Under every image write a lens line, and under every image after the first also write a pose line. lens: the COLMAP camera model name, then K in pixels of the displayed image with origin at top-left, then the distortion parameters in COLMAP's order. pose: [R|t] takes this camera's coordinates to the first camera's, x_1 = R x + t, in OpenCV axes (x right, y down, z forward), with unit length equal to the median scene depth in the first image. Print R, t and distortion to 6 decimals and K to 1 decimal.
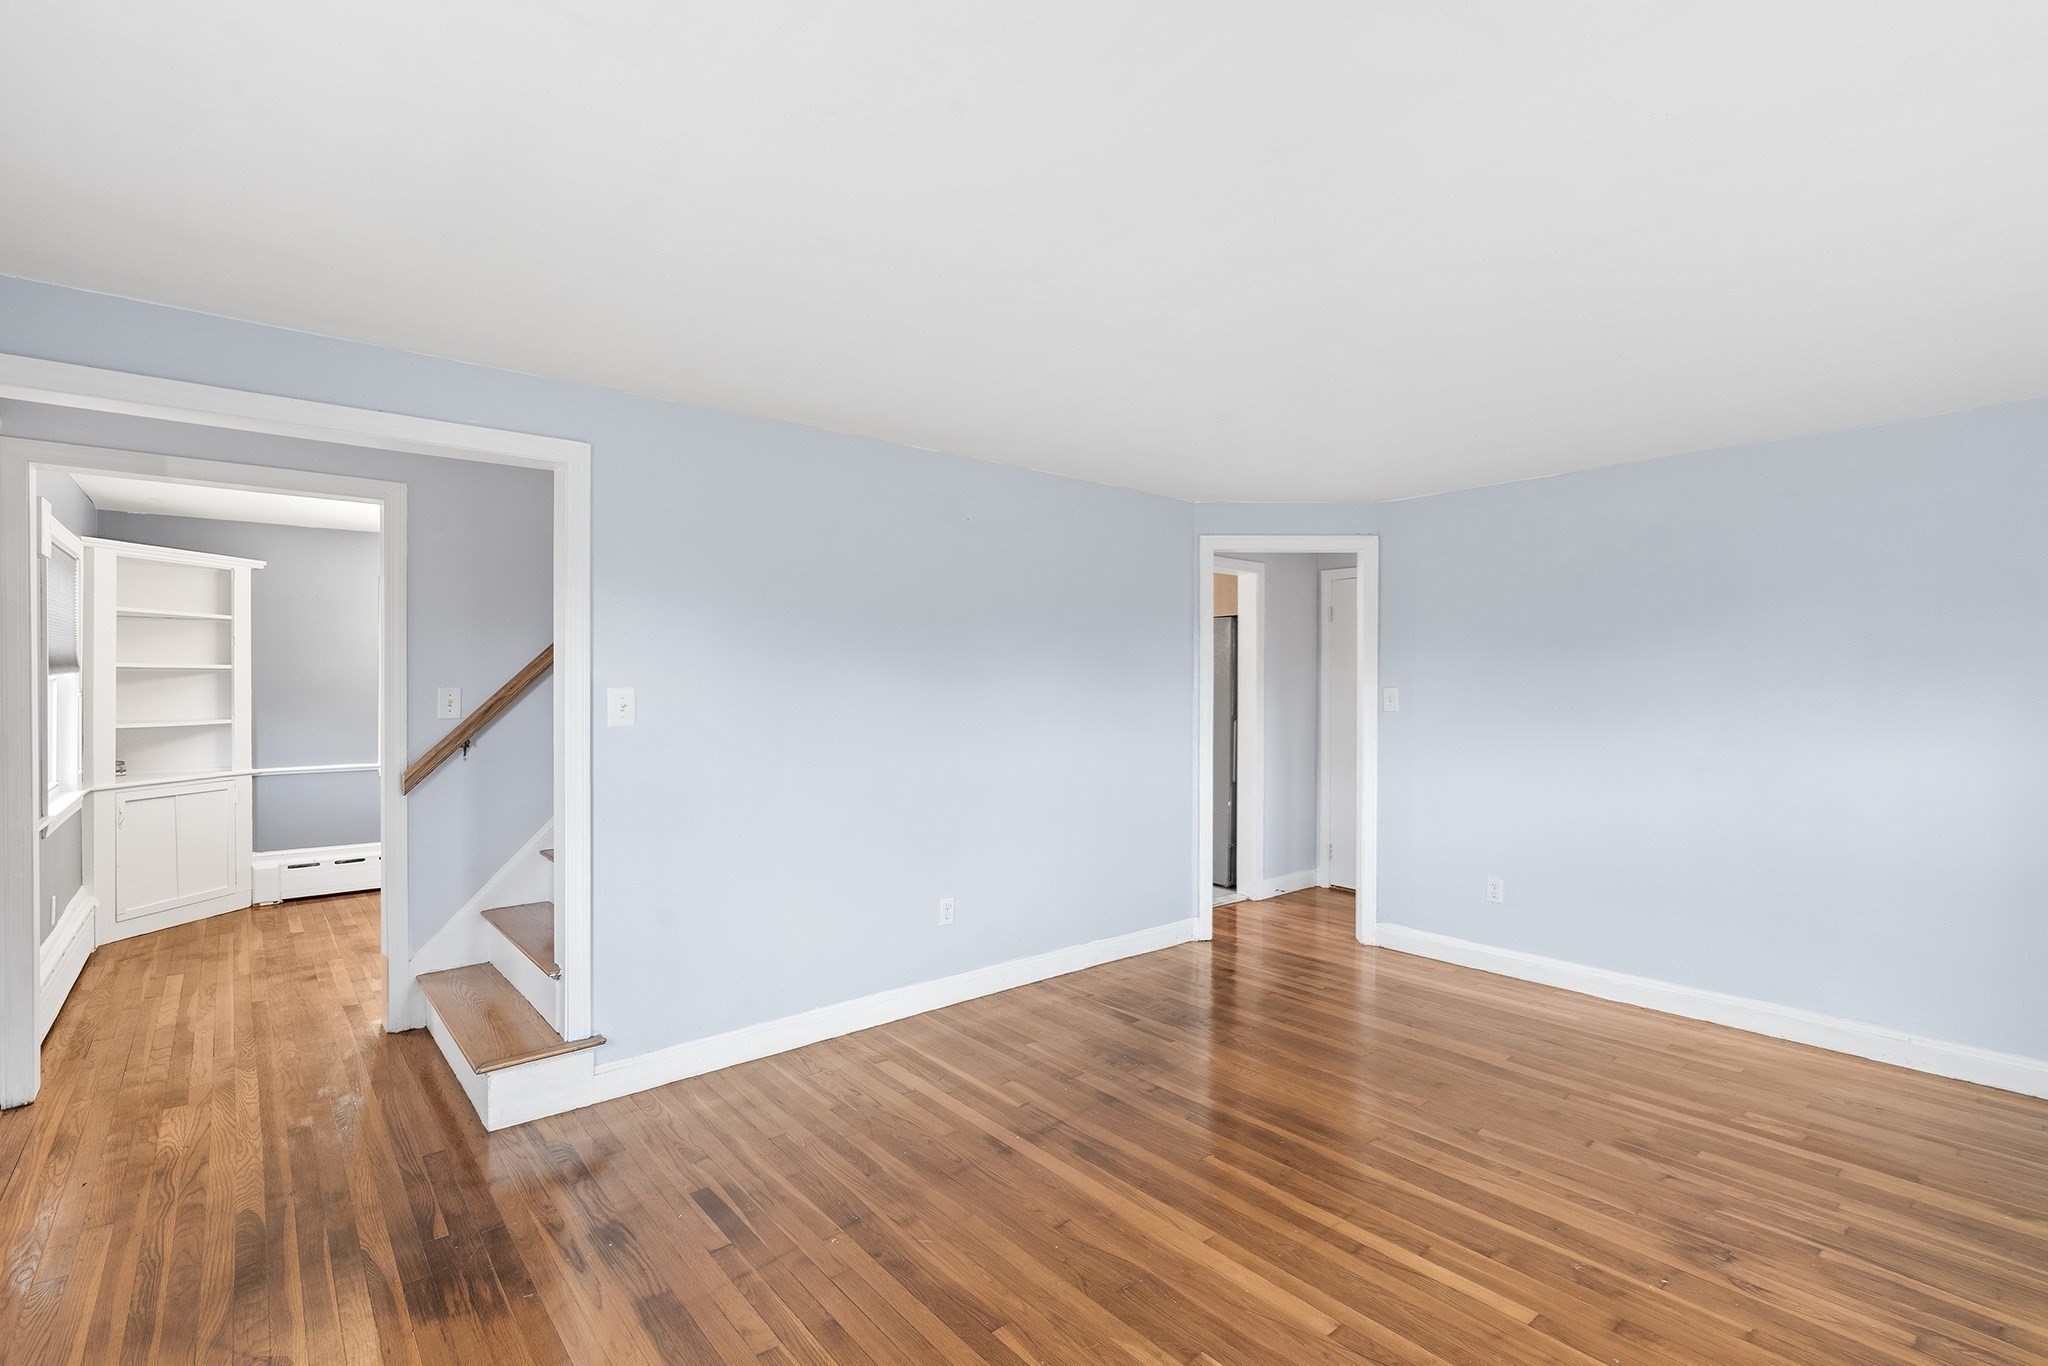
lens RADIAL K [[946.0, 0, 1017.3], [0, 946.0, 683.3], [0, 0, 1]] dist [-0.011981, 0.002183]
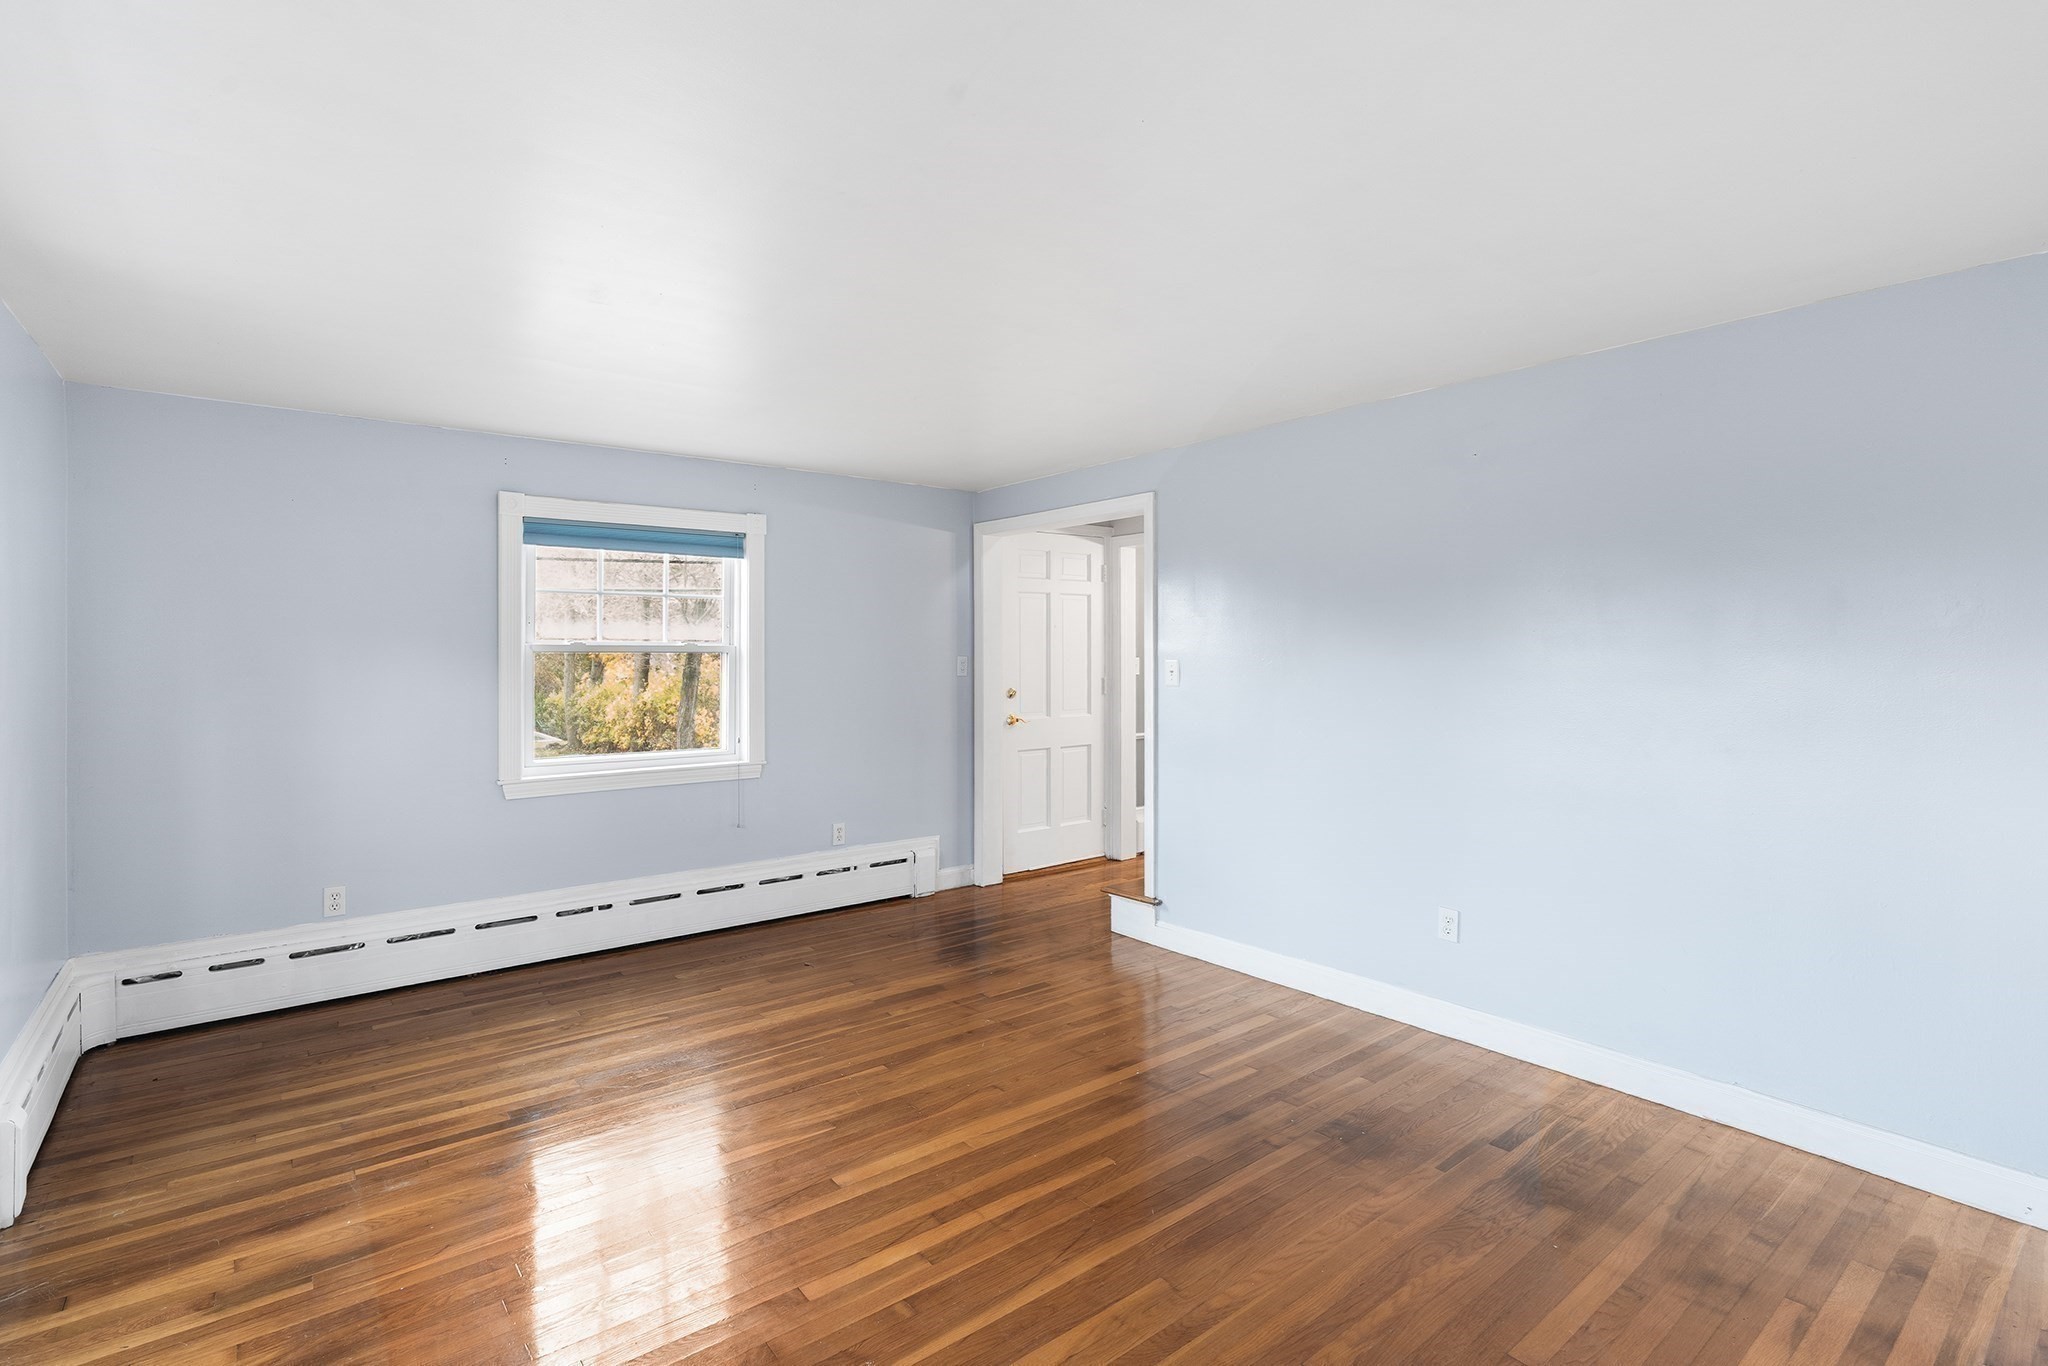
lens RADIAL K [[946.0, 0, 1015.9], [0, 946.0, 675.6], [0, 0, 1]] dist [-0.011981, 0.002183]
pose [[-0.022022, 0.023451, -0.999482, 1.009322], [-0.000226, 0.999725, 0.023462, -0.003434], [0.999757, 0.000742, -0.022011, 0.822328]]
